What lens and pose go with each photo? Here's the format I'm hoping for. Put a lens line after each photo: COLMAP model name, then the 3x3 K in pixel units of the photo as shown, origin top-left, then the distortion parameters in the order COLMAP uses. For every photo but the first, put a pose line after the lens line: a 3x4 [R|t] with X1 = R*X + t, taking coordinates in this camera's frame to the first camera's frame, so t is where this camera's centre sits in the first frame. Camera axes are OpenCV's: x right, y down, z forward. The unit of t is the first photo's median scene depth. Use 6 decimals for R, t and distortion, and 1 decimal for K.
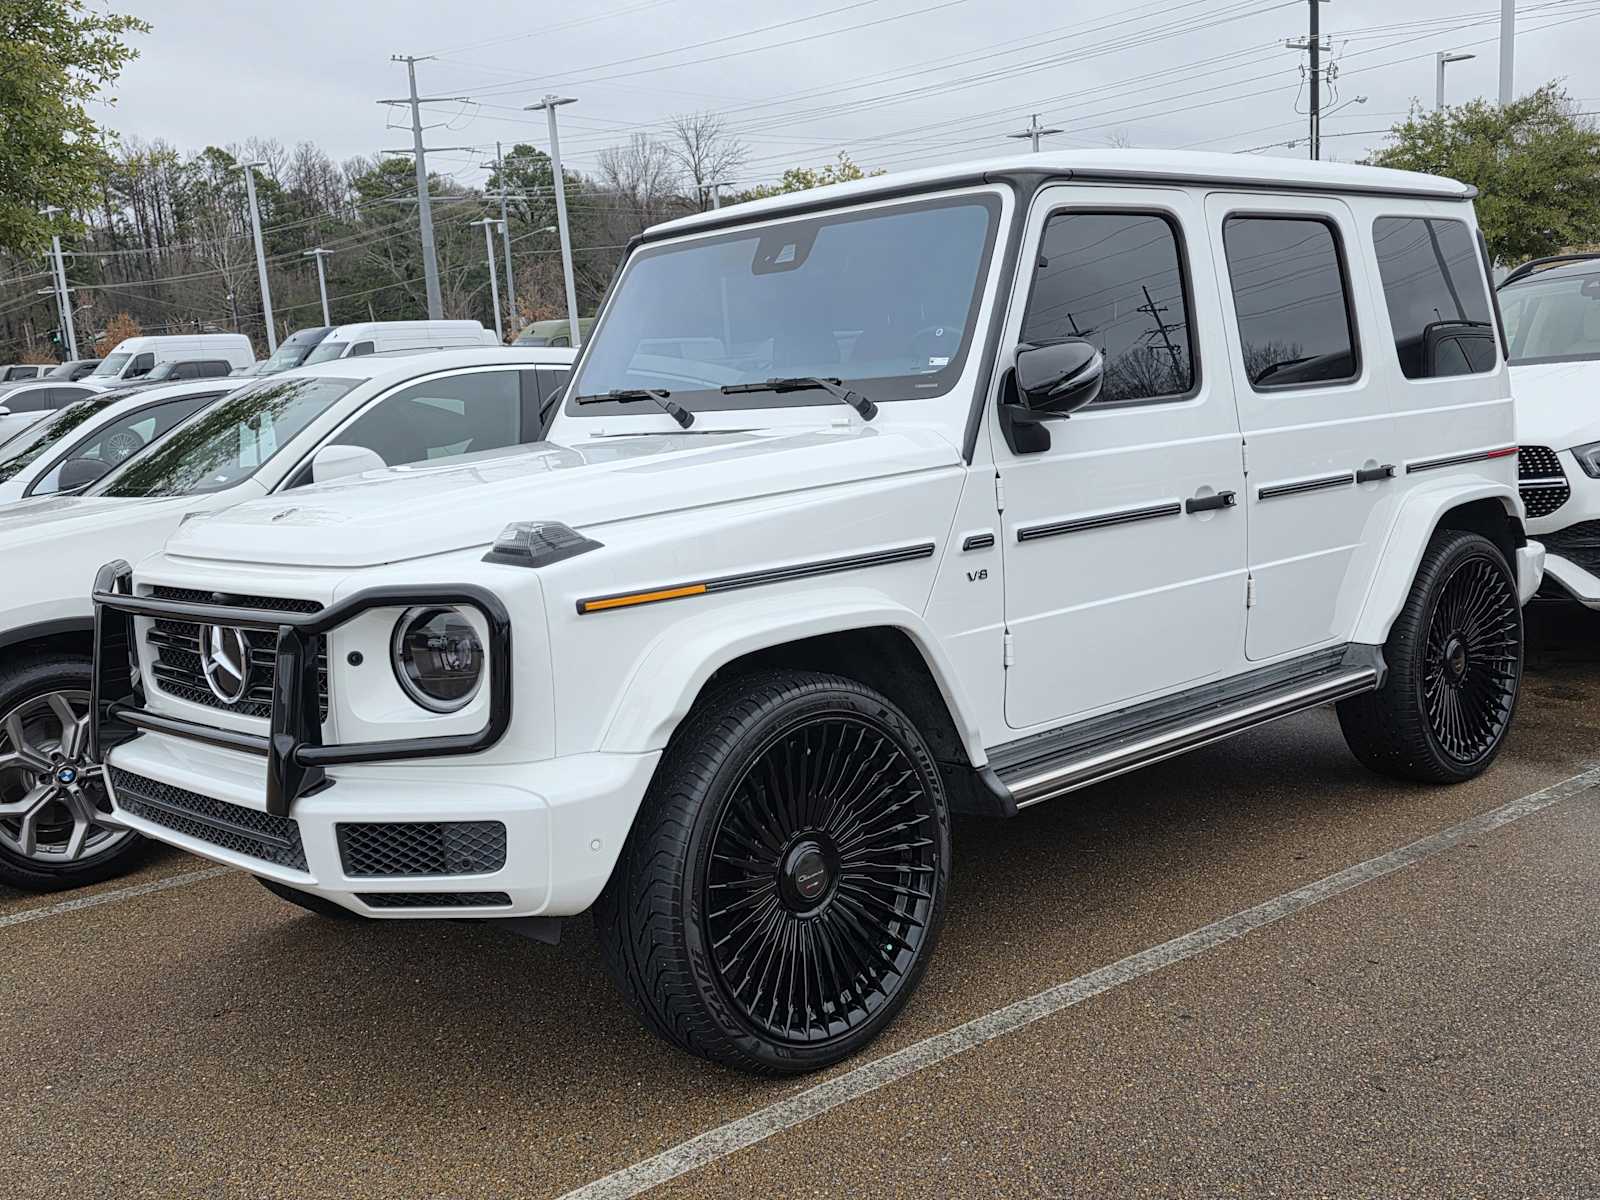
lens RADIAL K [[1675.5, 0, 798.9], [0, 1675.5, 607.4], [0, 0, 1]] dist [0.011207, 0.002983]
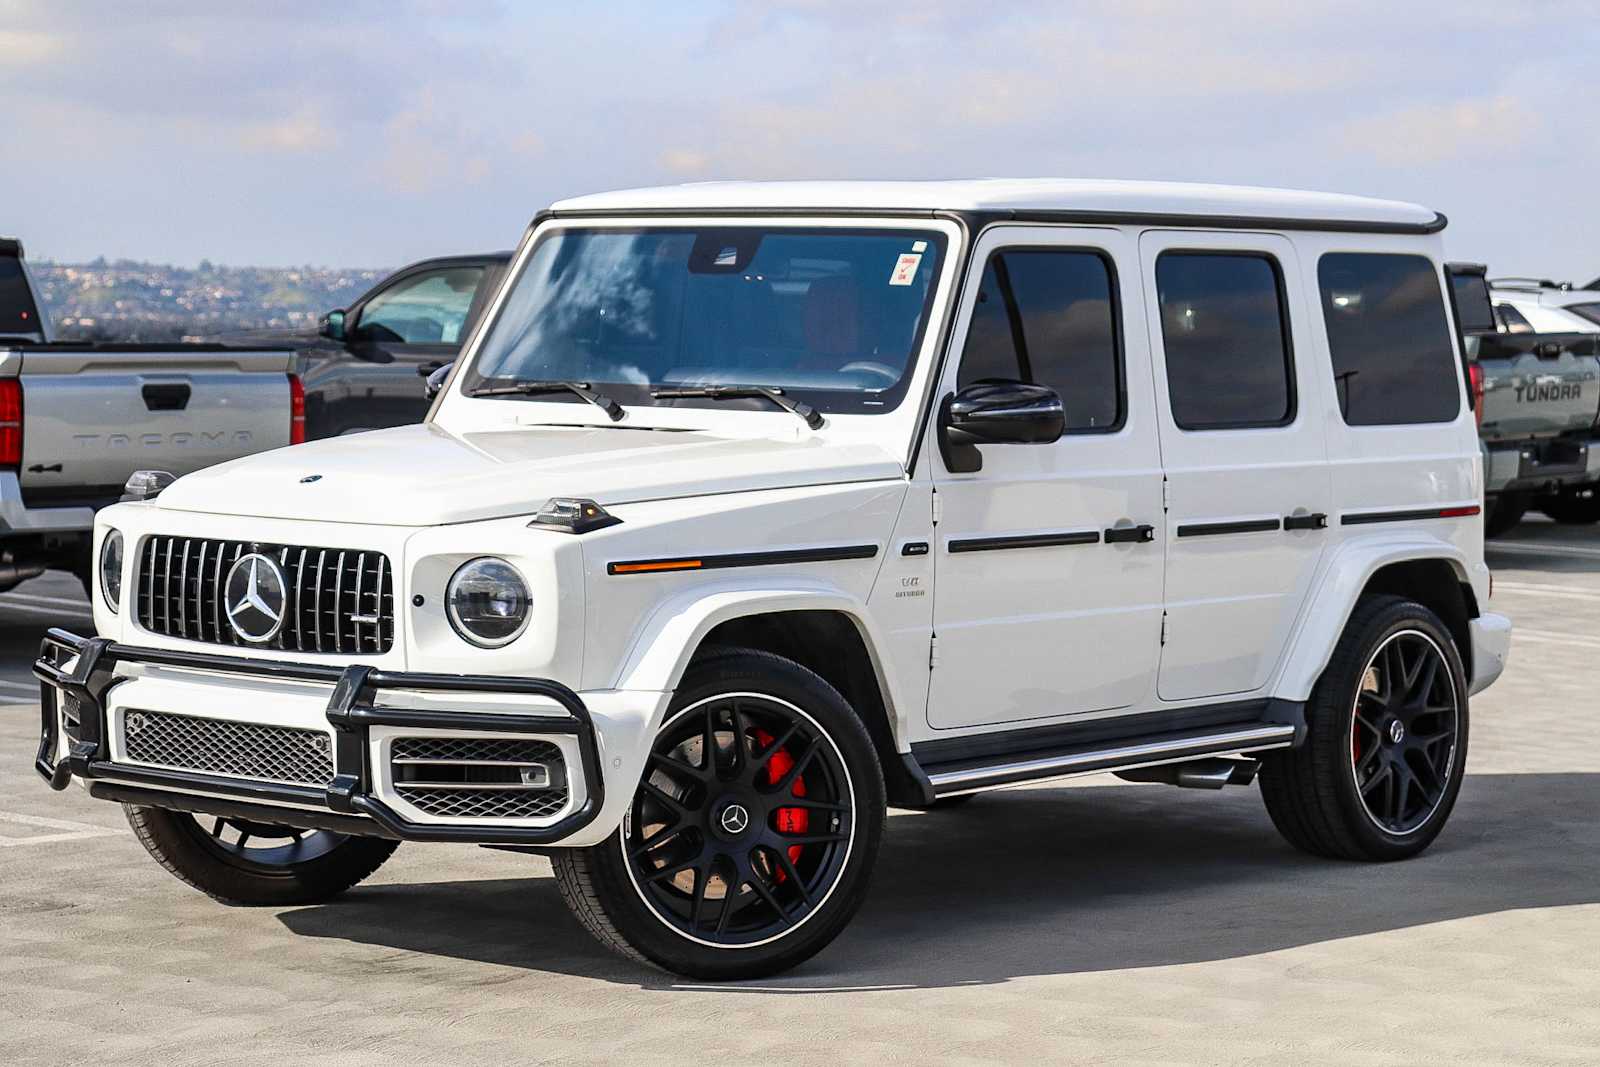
lens RADIAL K [[3913.0, 0, 800.0], [0, 3913.0, 533.5], [0, 0, 1]] dist [0.084716, 0.235268]
pose [[0.988759, 0.070434, 0.131886, -0.306968], [-0.060387, 0.995068, -0.078694, 0.157579], [-0.136779, 0.069845, 0.988136, -1.526495]]
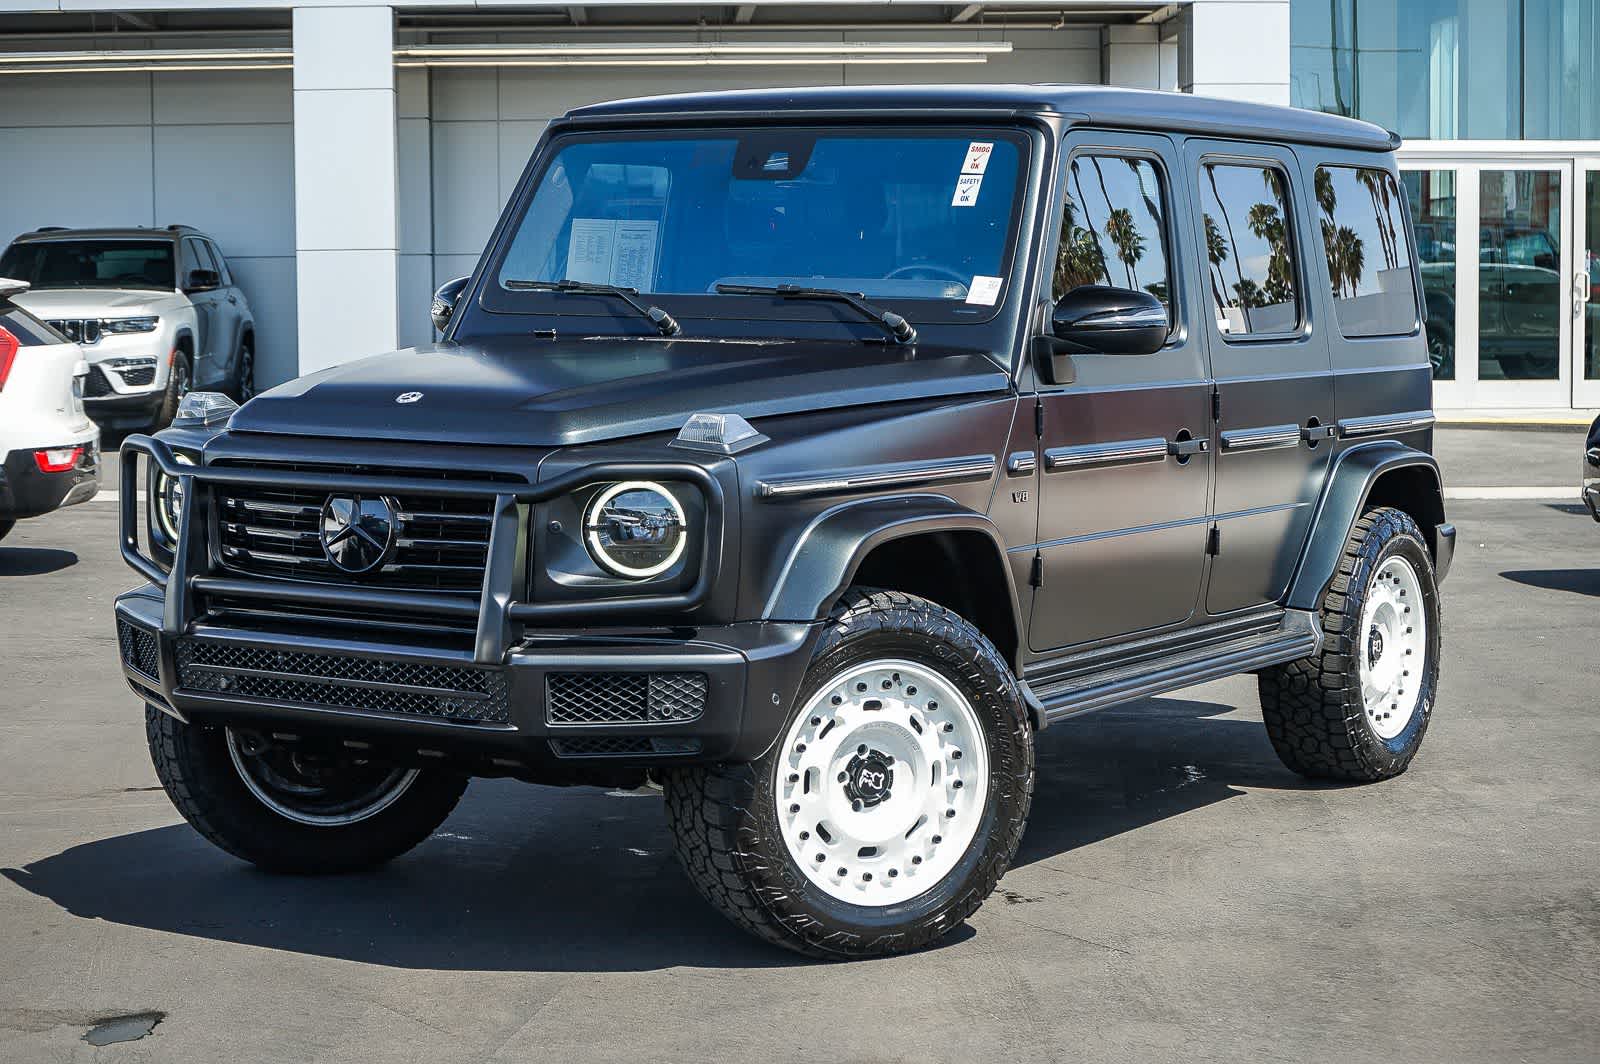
lens RADIAL K [[3209.0, 0, 800.0], [0, 3209.0, 532.0], [0, 0, 1]] dist [-0.236683, 0.213947]
pose [[0.962447, 0.050719, 0.266690, -0.559263], [-0.036014, 0.997564, -0.059745, 0.127597], [-0.269071, 0.047897, 0.961929, -0.885710]]
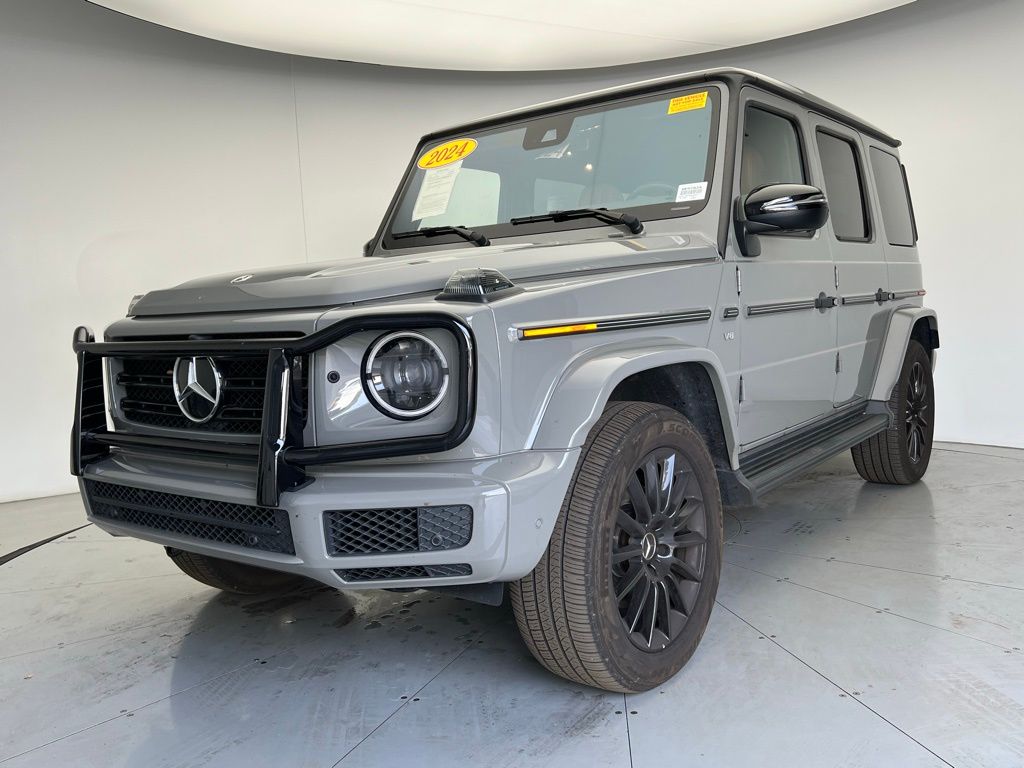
lens RADIAL K [[879.6, 0, 512.0], [0, 879.6, 384.0], [0, 0, 1]] dist [0.010585, 0.005331]
pose [[0.986174, -0.001494, 0.165707, -0.202886], [0.009420, 0.998848, -0.047055, 0.056065], [-0.165446, 0.047966, 0.985052, 0.289246]]
